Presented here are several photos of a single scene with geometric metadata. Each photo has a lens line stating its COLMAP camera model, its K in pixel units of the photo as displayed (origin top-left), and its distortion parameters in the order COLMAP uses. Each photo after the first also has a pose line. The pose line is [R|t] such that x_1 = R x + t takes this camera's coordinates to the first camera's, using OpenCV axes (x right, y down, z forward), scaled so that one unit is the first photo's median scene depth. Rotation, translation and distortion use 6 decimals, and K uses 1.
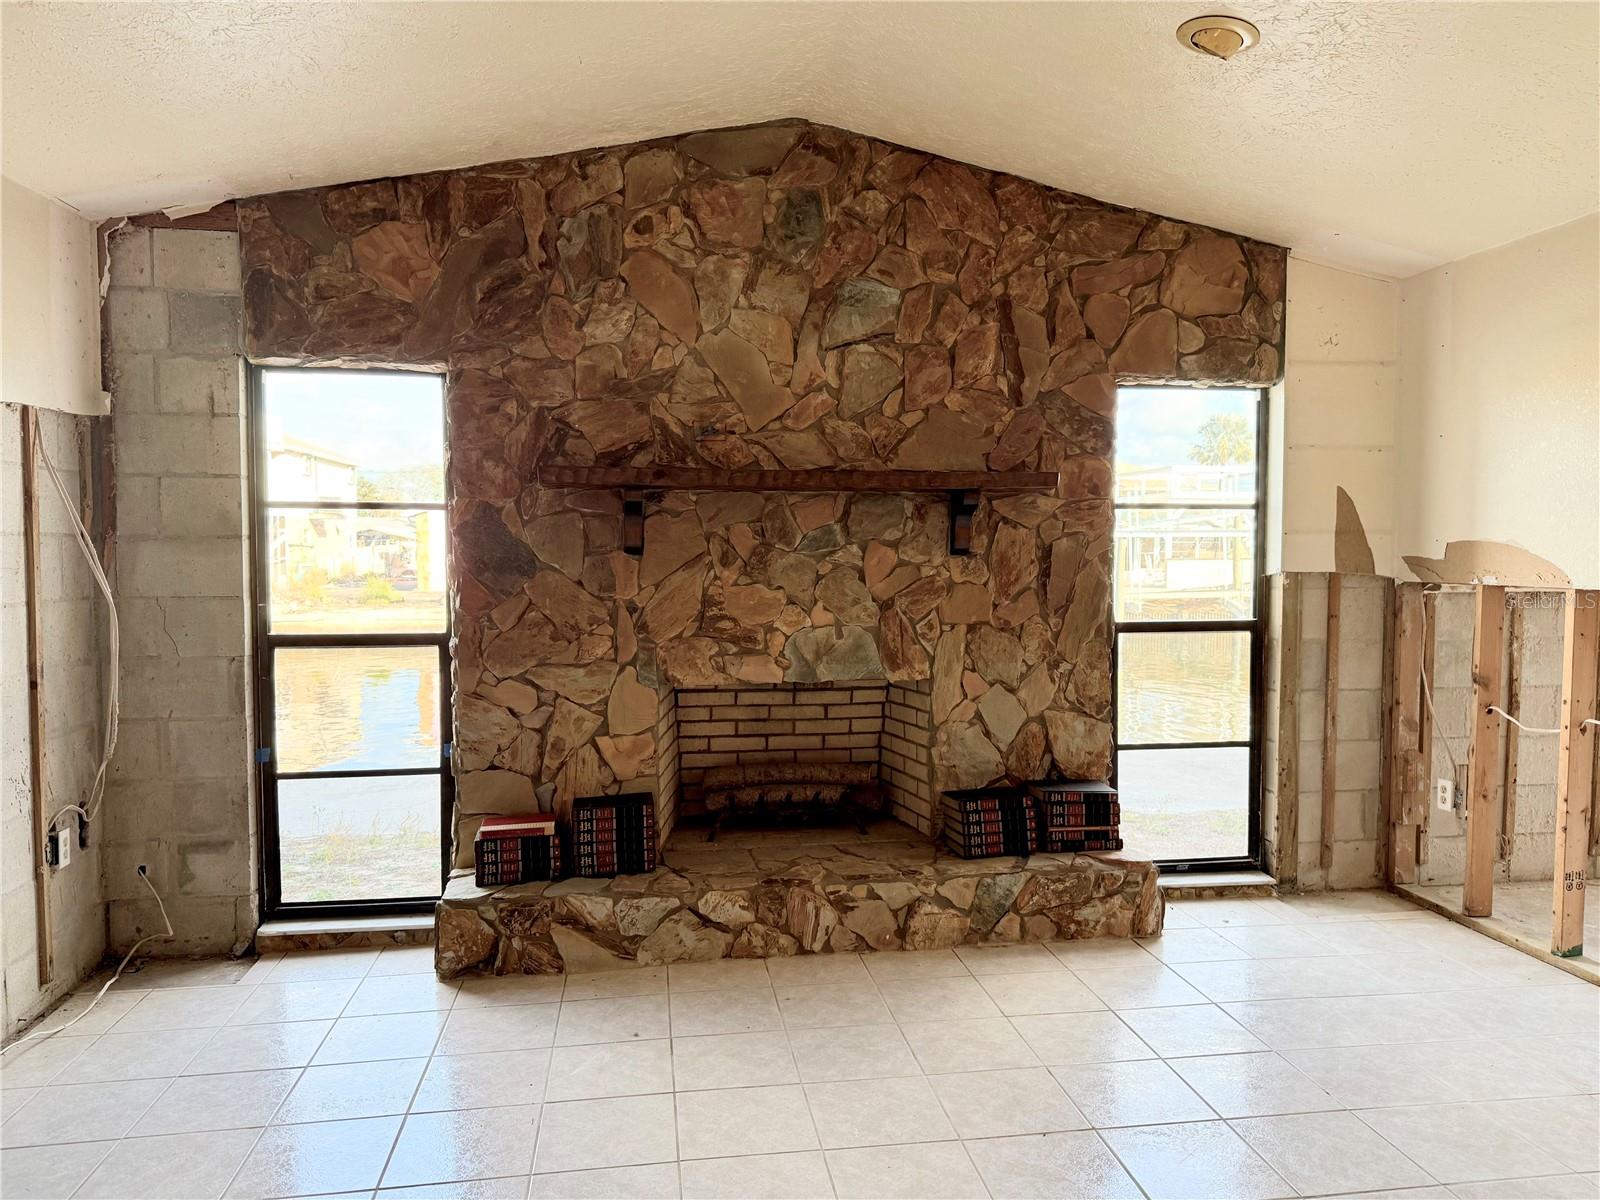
lens RADIAL K [[1113.6, 0, 796.0], [0, 1113.6, 599.0], [0, 0, 1]] dist [0.055132, -0.002160]
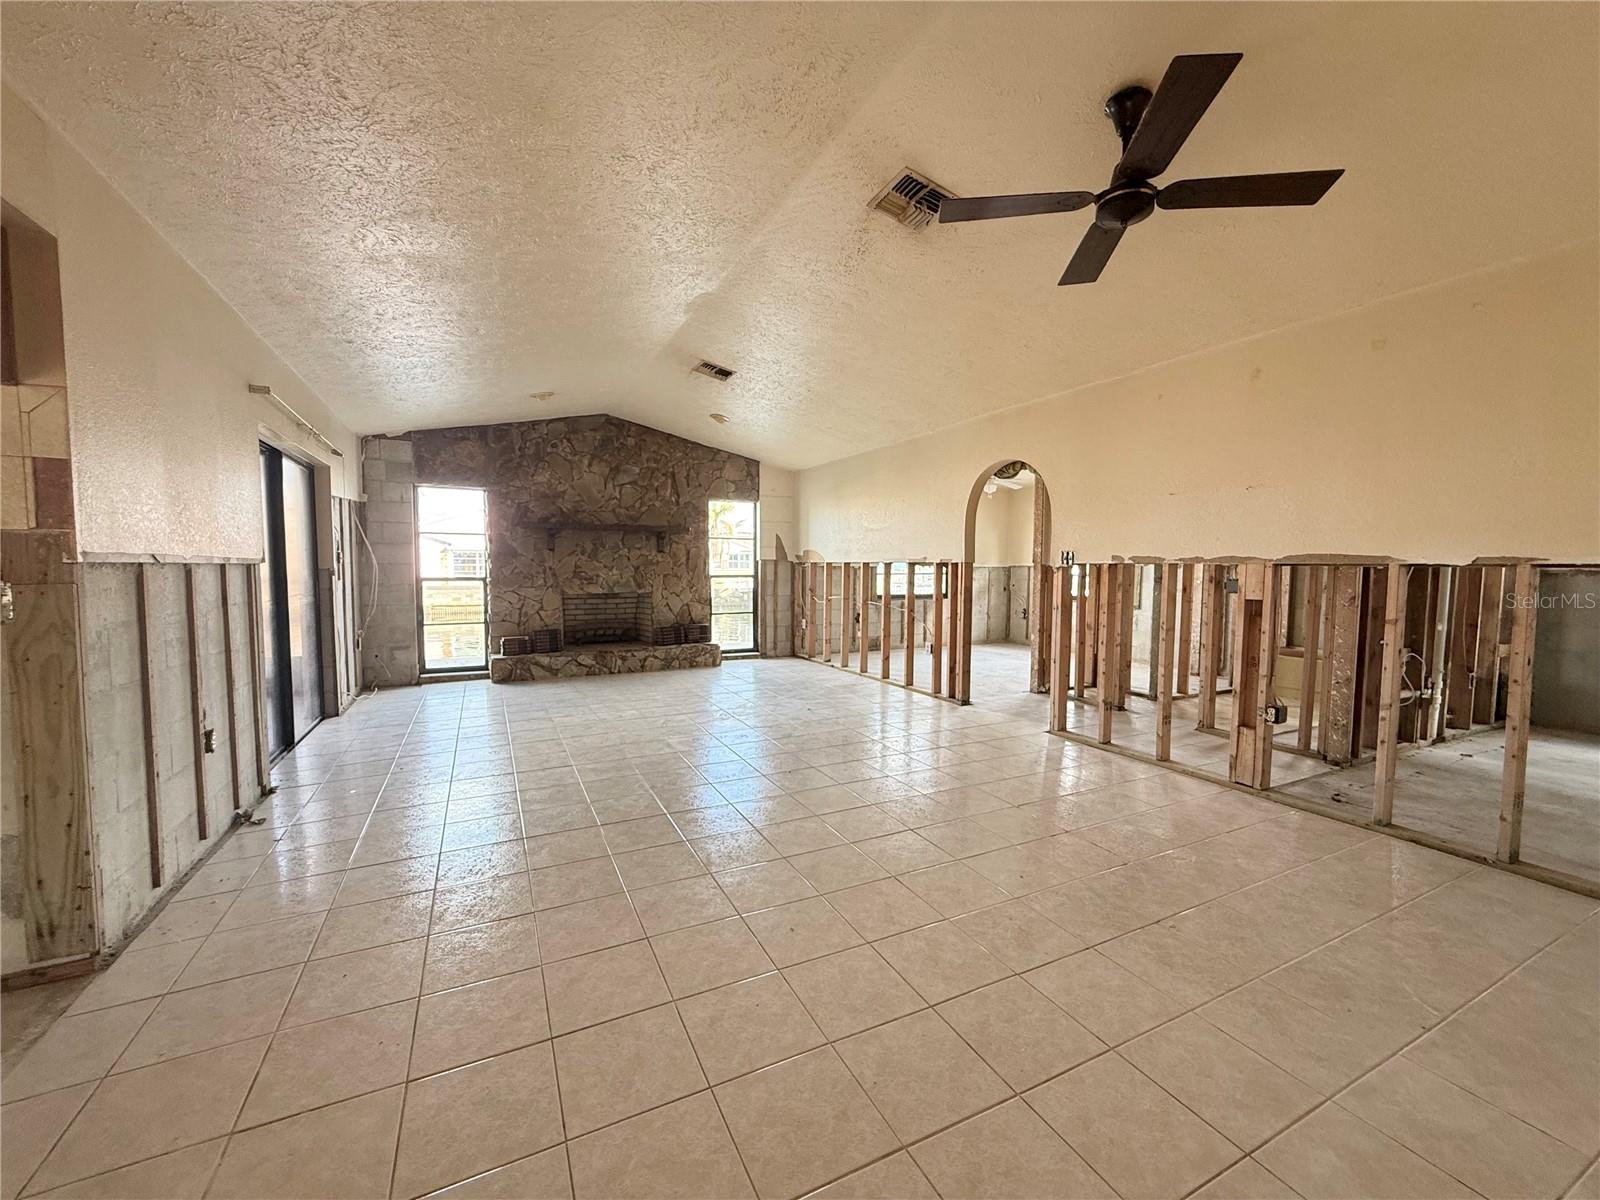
lens RADIAL K [[634.7, 0, 794.6], [0, 634.7, 606.5], [0, 0, 1]] dist [0.000770, -0.000585]
pose [[0.952002, -0.015868, 0.305681, -0.044738], [0.011014, 0.999784, 0.017597, 0.088285], [-0.305894, -0.013386, 0.951972, -0.855622]]
